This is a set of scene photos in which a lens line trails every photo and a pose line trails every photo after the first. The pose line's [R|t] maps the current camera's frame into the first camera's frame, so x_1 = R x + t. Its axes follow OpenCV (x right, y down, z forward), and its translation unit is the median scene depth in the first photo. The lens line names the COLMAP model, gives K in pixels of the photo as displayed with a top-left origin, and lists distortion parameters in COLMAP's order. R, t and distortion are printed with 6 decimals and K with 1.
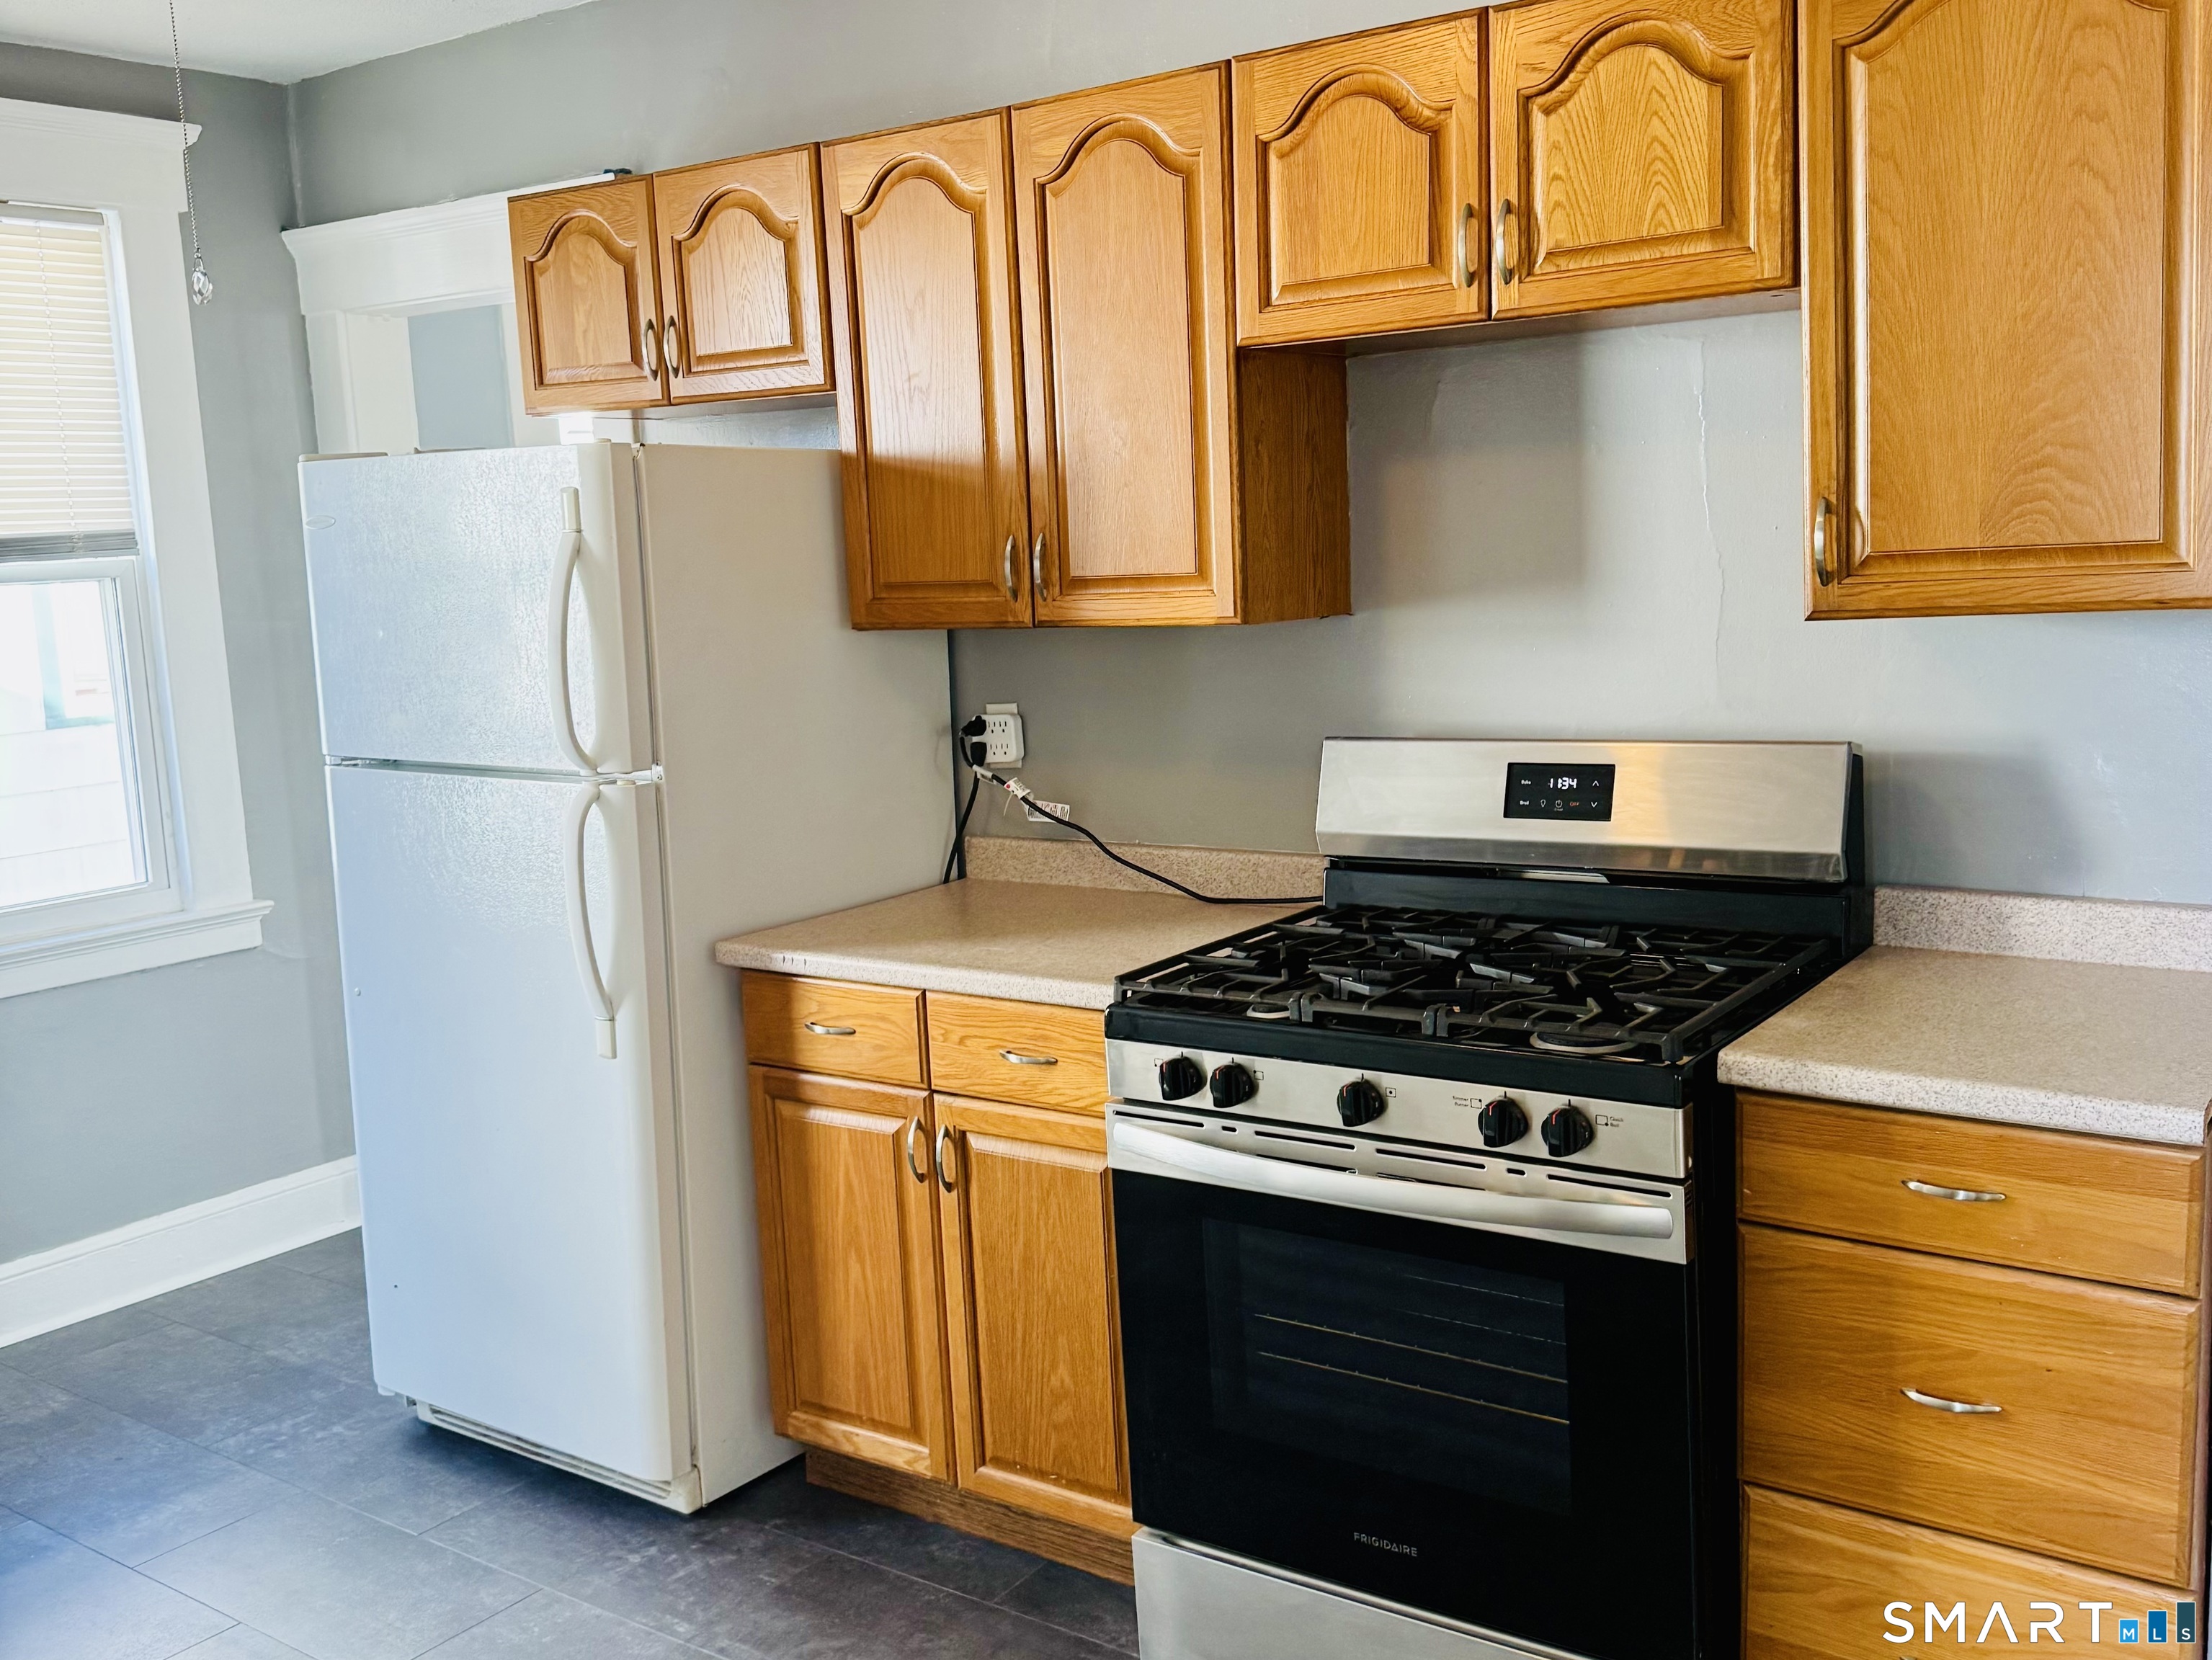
lens RADIAL K [[2048.1, 0, 1106.0], [0, 2048.1, 830.0], [0, 0, 1]] dist [0.162954, -0.358885]
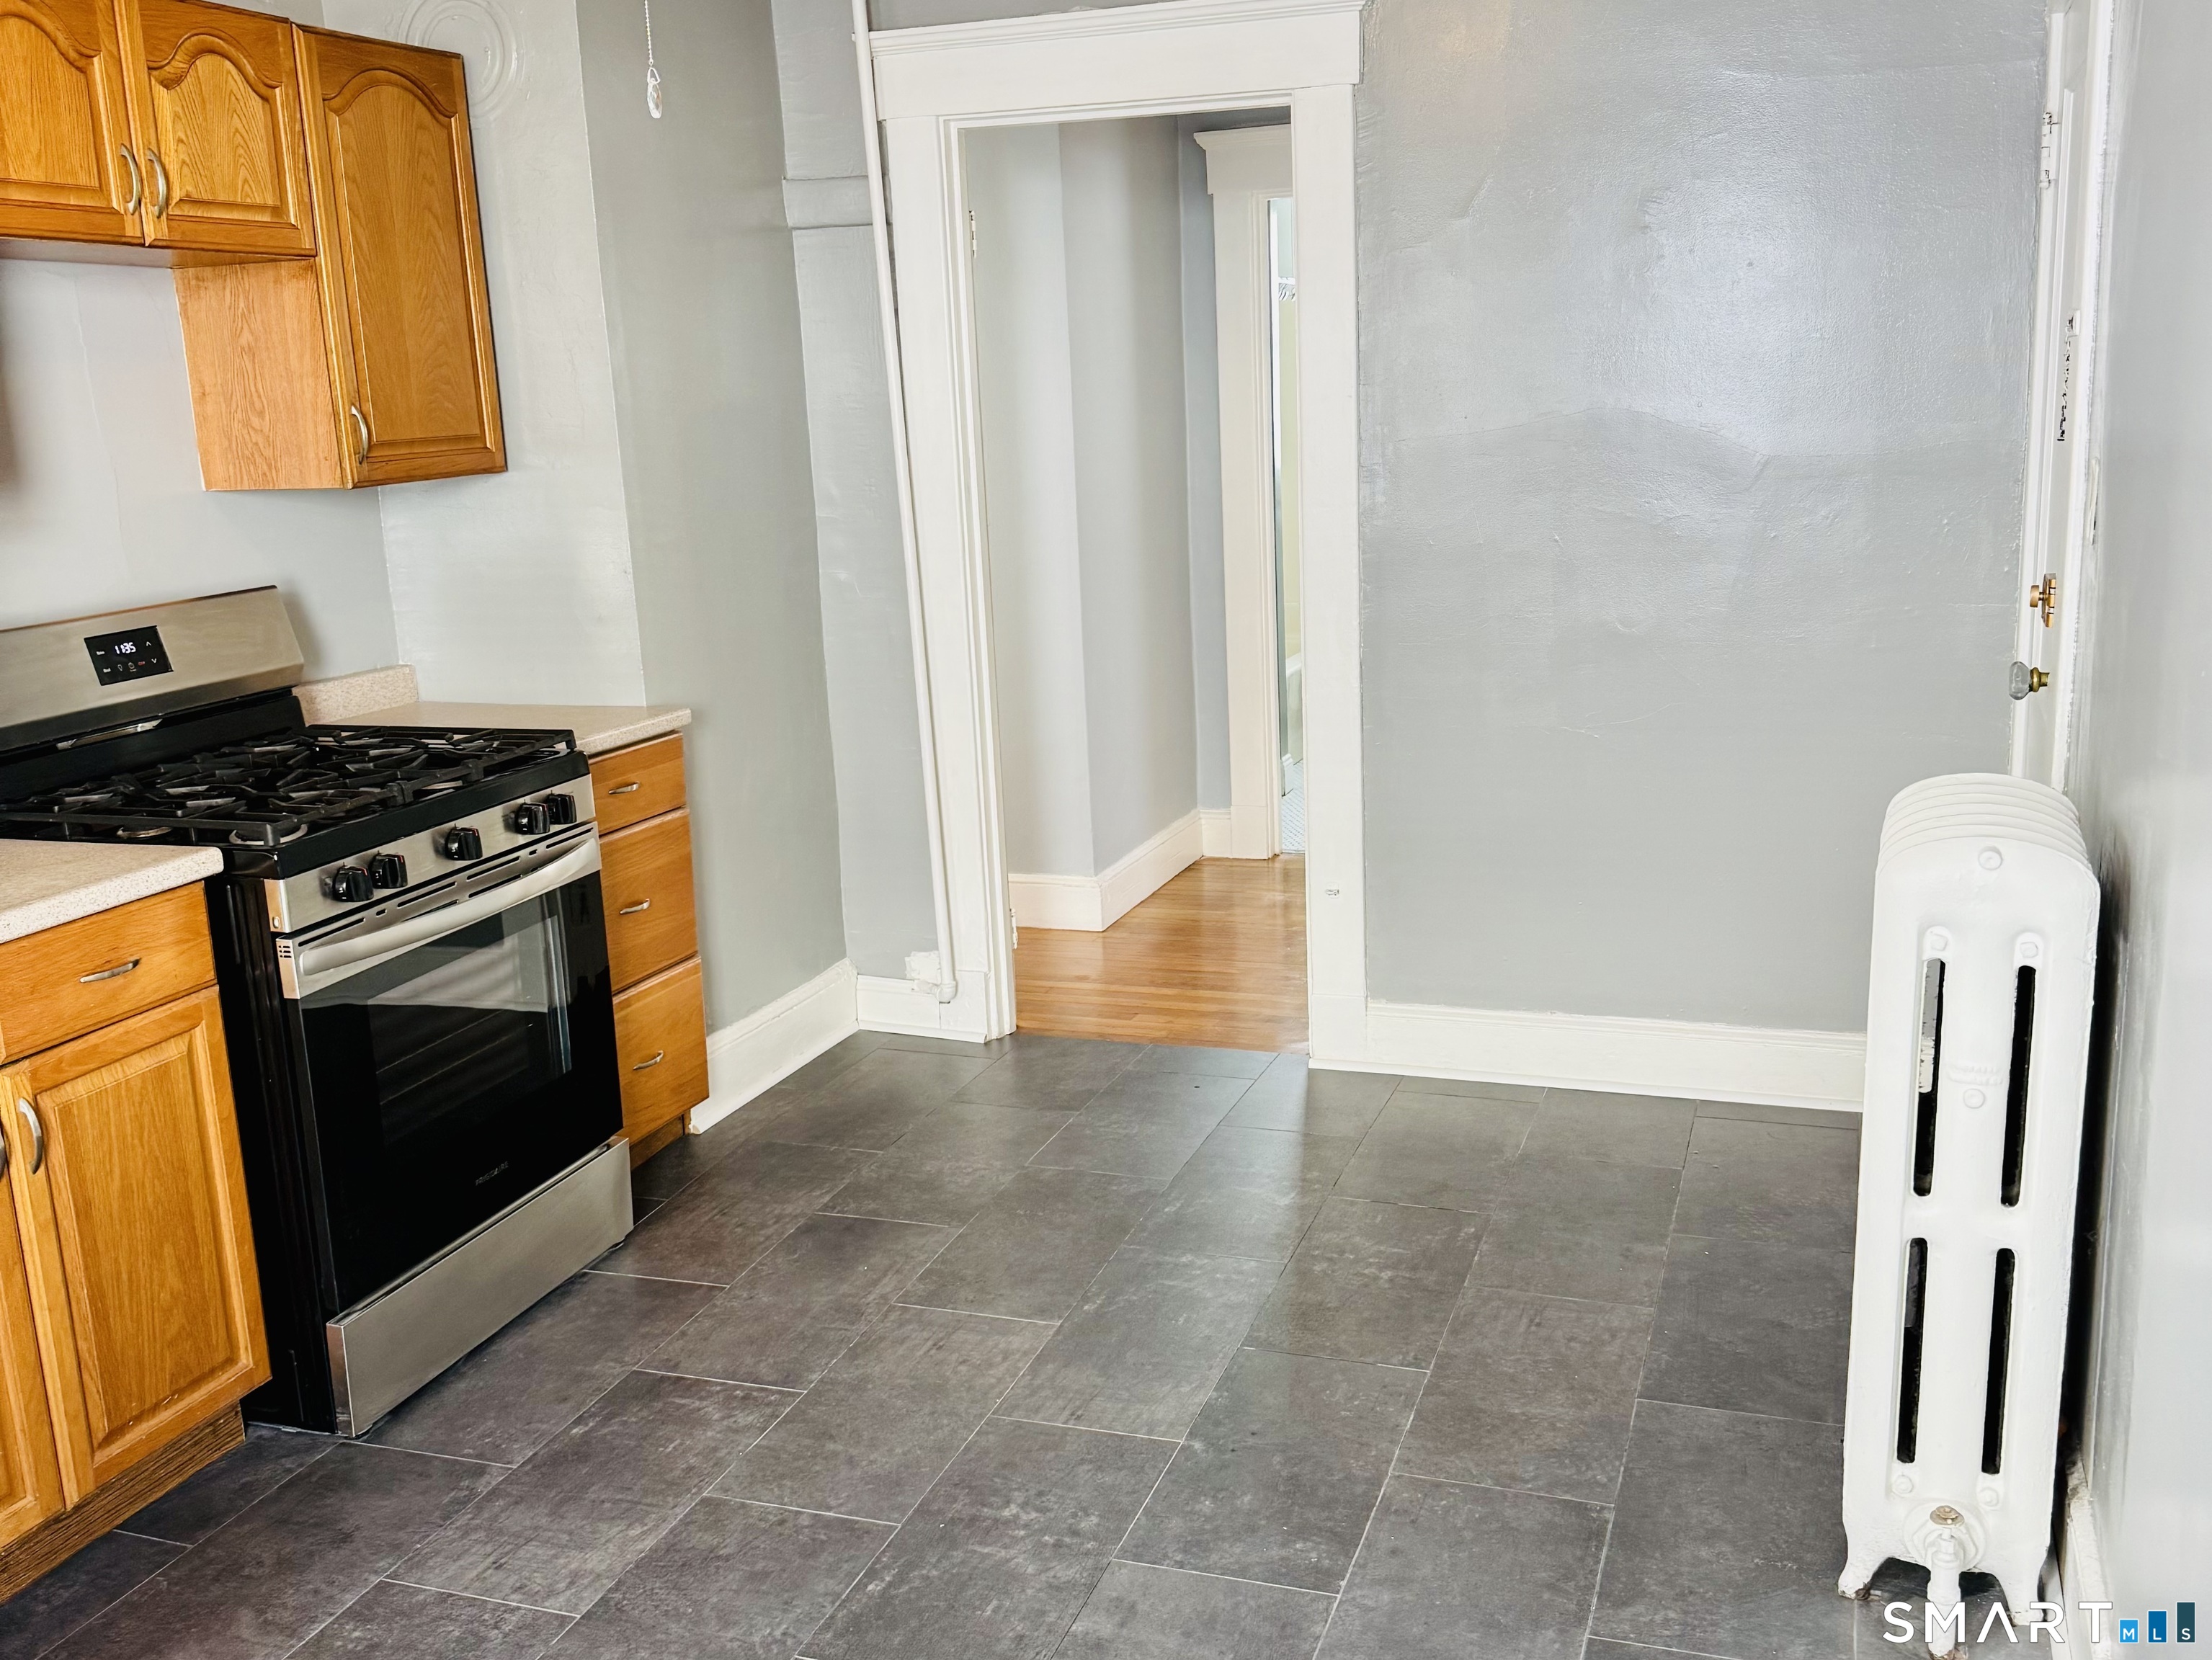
lens RADIAL K [[2085.2, 0, 1106.0], [0, 2085.2, 830.0], [0, 0, 1]] dist [0.002645, 0.006585]
pose [[-0.285020, -0.144941, 0.947500, -1.147986], [0.190773, 0.960147, 0.204262, -0.063767], [-0.939345, 0.238976, -0.246011, 0.854071]]
